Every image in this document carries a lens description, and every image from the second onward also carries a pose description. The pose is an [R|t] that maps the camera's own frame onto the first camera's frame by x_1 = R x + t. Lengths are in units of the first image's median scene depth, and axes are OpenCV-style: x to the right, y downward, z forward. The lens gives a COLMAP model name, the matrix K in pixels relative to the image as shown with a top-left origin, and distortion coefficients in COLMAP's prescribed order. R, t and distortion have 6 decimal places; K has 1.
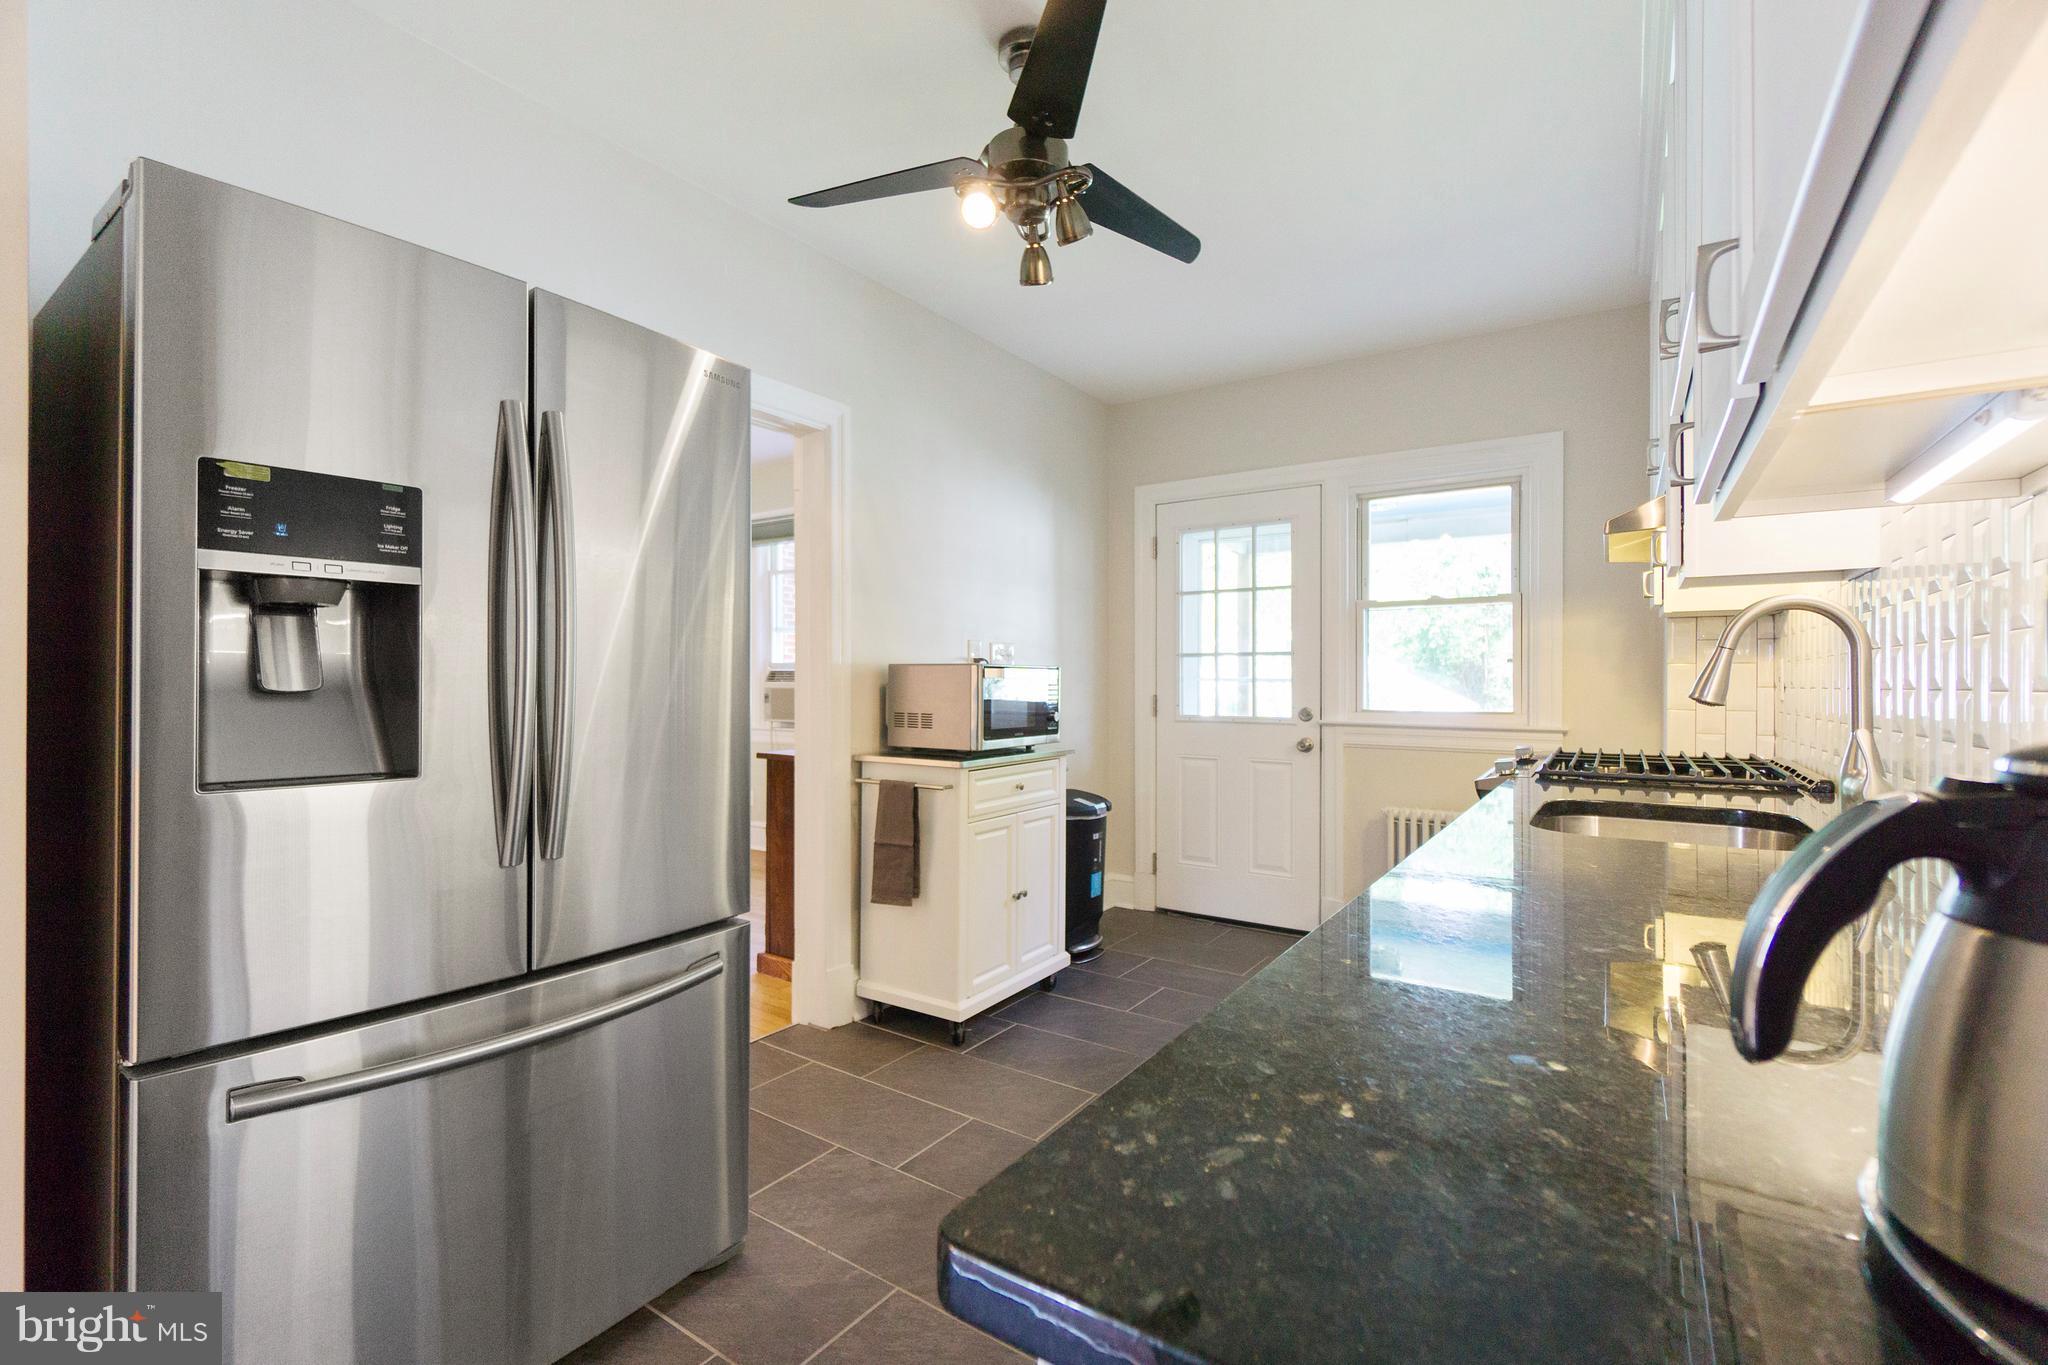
lens RADIAL K [[896.5, 0, 1018.0], [0, 896.5, 681.5], [0, 0, 1]] dist [0.001073, 0.001260]
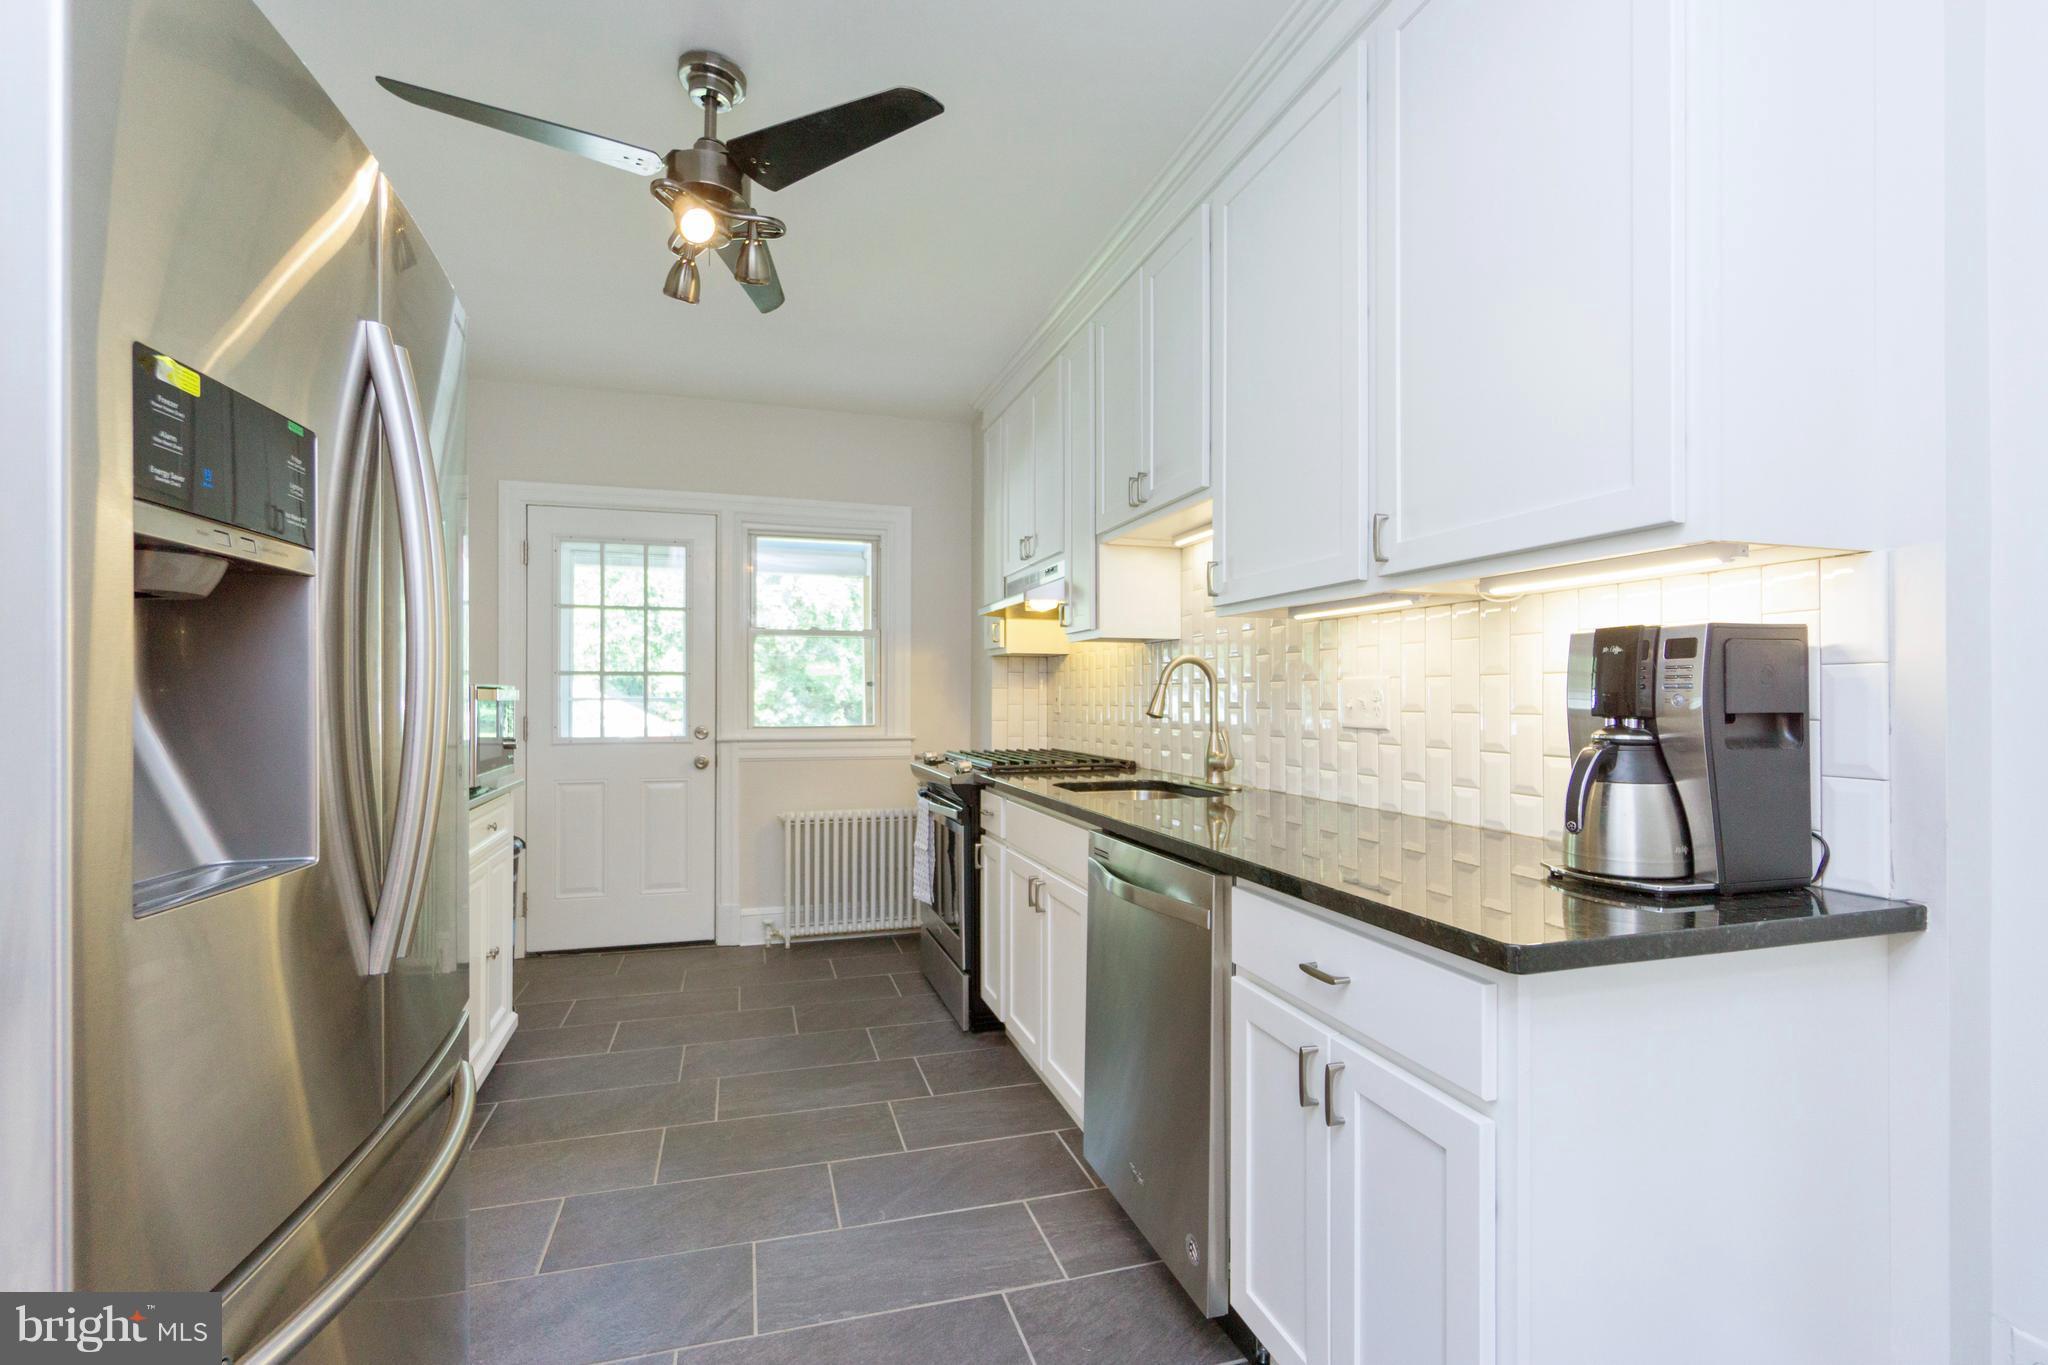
lens RADIAL K [[917.1, 0, 1013.8], [0, 917.1, 687.6], [0, 0, 1]] dist [-0.001613, -0.000025]
pose [[0.628738, 0.007308, 0.777583, -0.285155], [0.000636, 0.999951, -0.009912, -0.004843], [-0.777617, 0.006727, 0.628703, 0.049022]]
